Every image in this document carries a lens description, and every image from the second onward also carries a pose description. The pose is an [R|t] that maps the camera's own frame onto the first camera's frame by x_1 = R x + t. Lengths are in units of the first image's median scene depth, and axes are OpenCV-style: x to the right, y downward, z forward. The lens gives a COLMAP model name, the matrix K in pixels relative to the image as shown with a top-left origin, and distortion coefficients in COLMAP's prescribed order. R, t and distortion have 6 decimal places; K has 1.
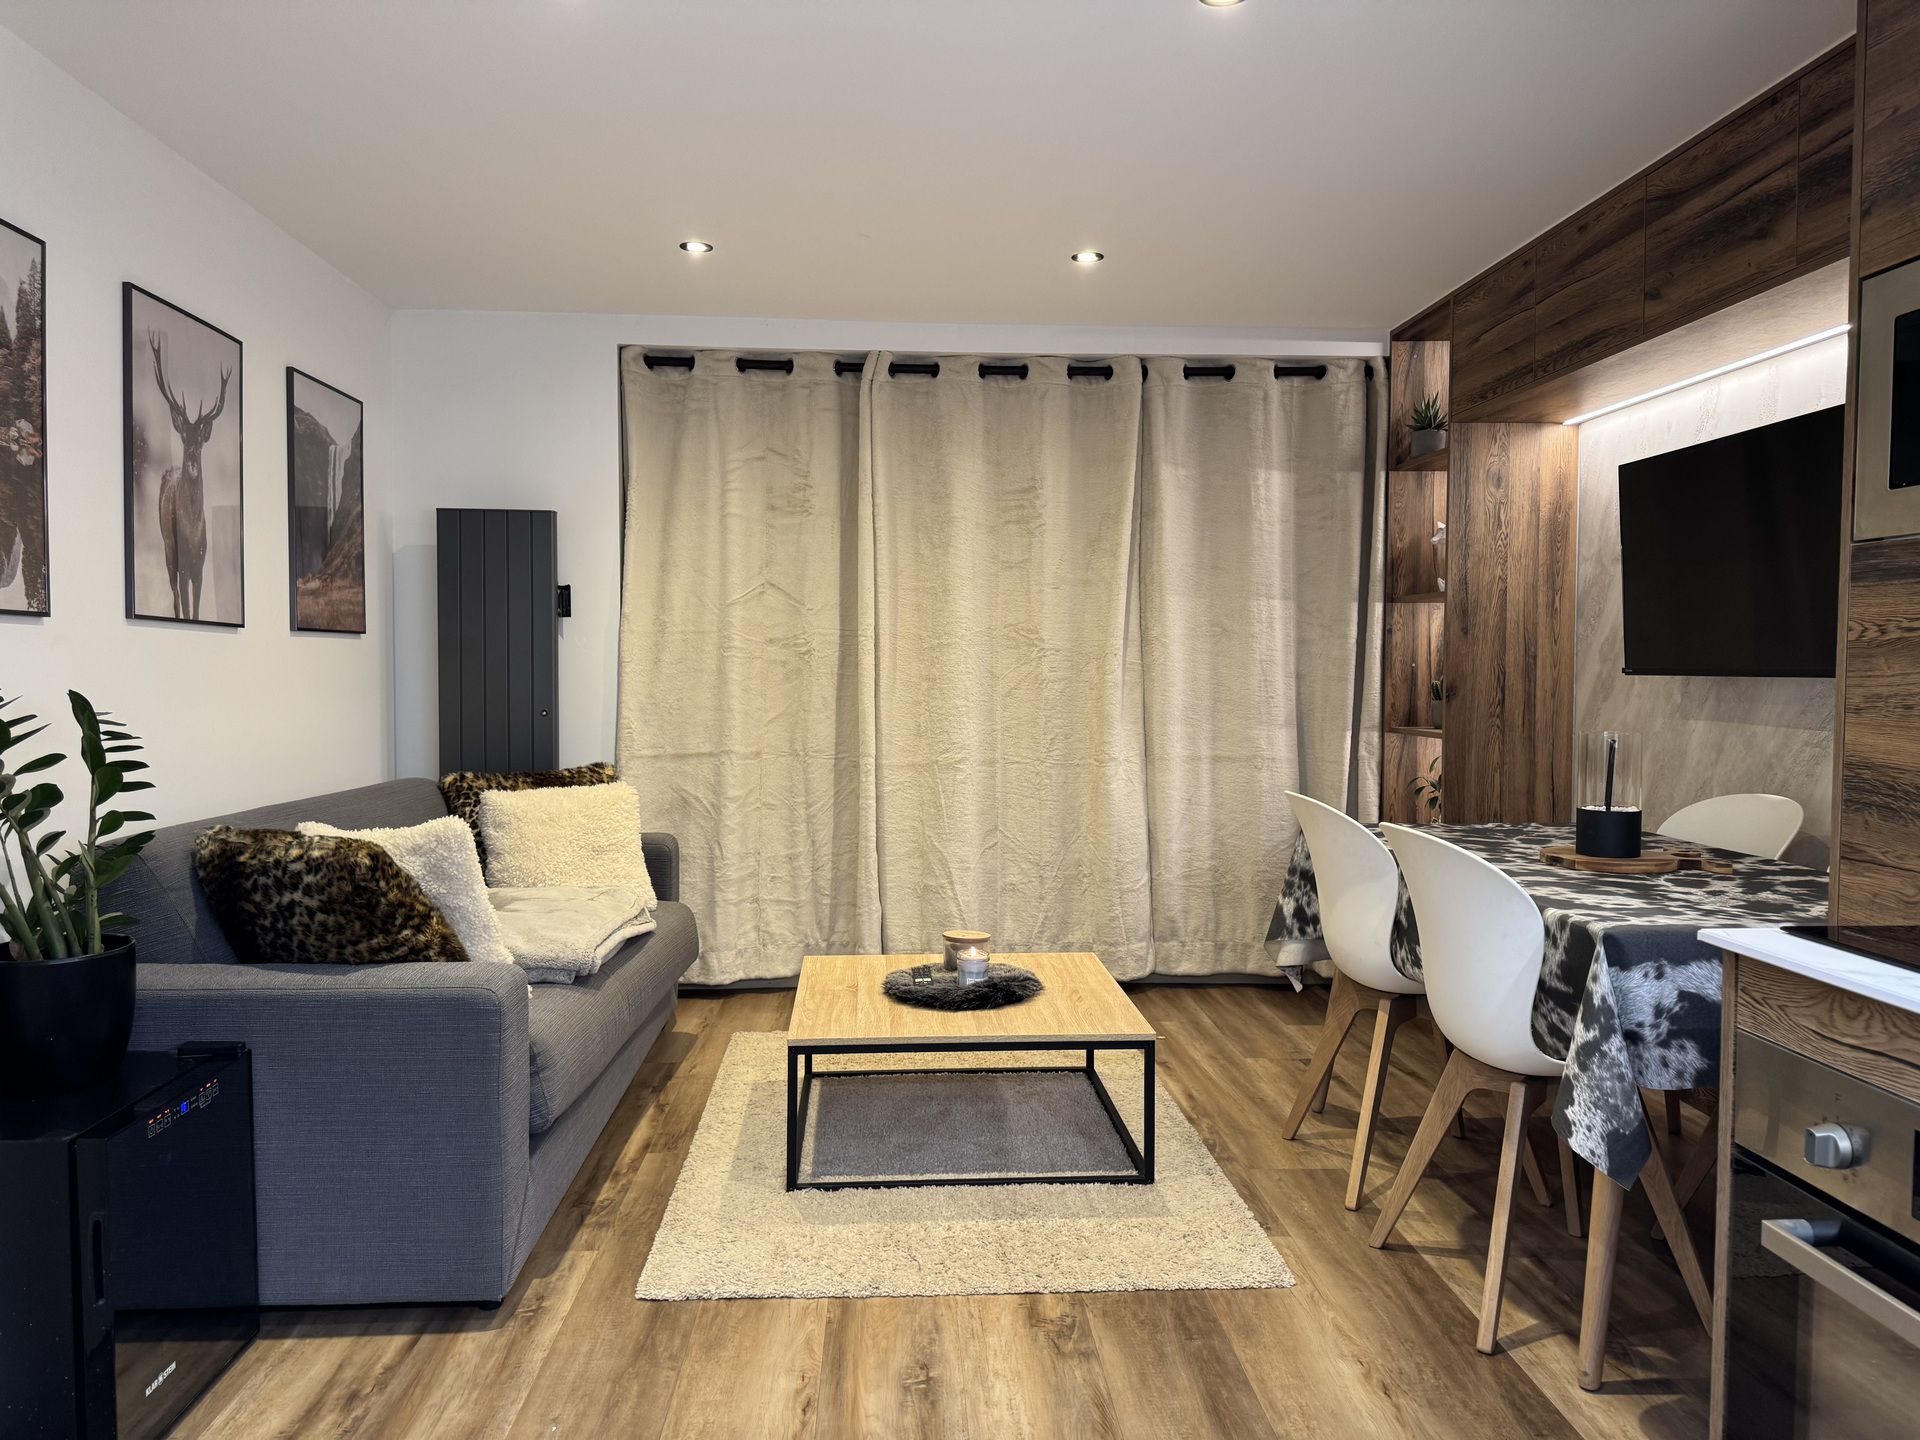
lens RADIAL K [[1341.6, 0, 977.3], [0, 1341.6, 723.8], [0, 0, 1]] dist [0.030050, -0.049457]
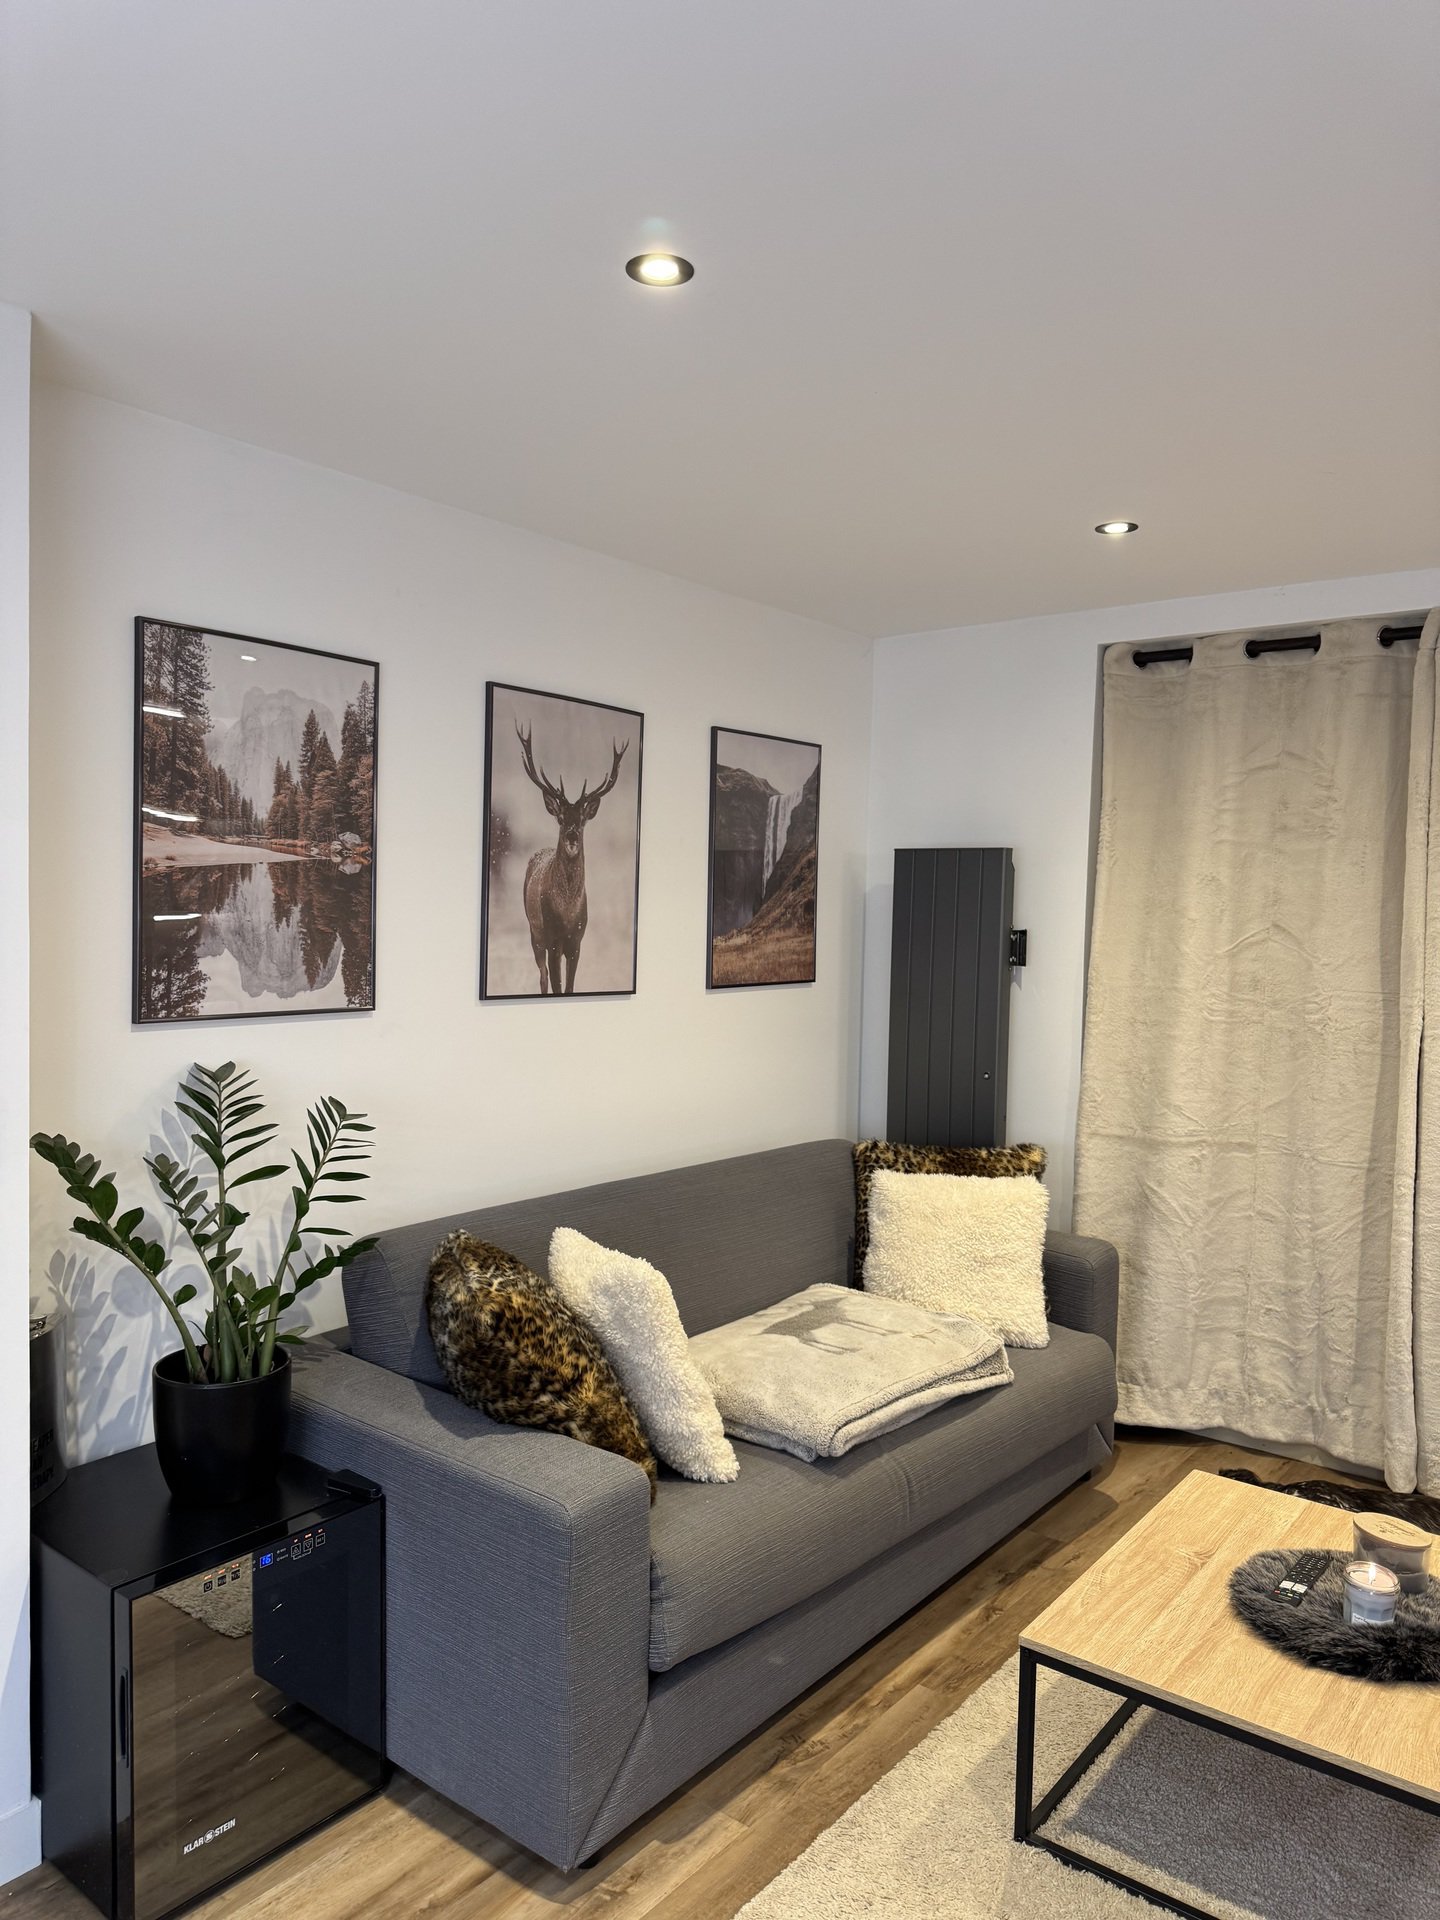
lens RADIAL K [[1341.6, 0, 723.6], [0, 1341.6, 961.9], [0, 0, 1]] dist [0.030050, -0.049457]
pose [[0.734144, 0.037639, -0.677950, 0.196845], [-0.044205, 0.998994, 0.007593, -0.111576], [0.677554, 0.024394, 0.735069, 0.318030]]
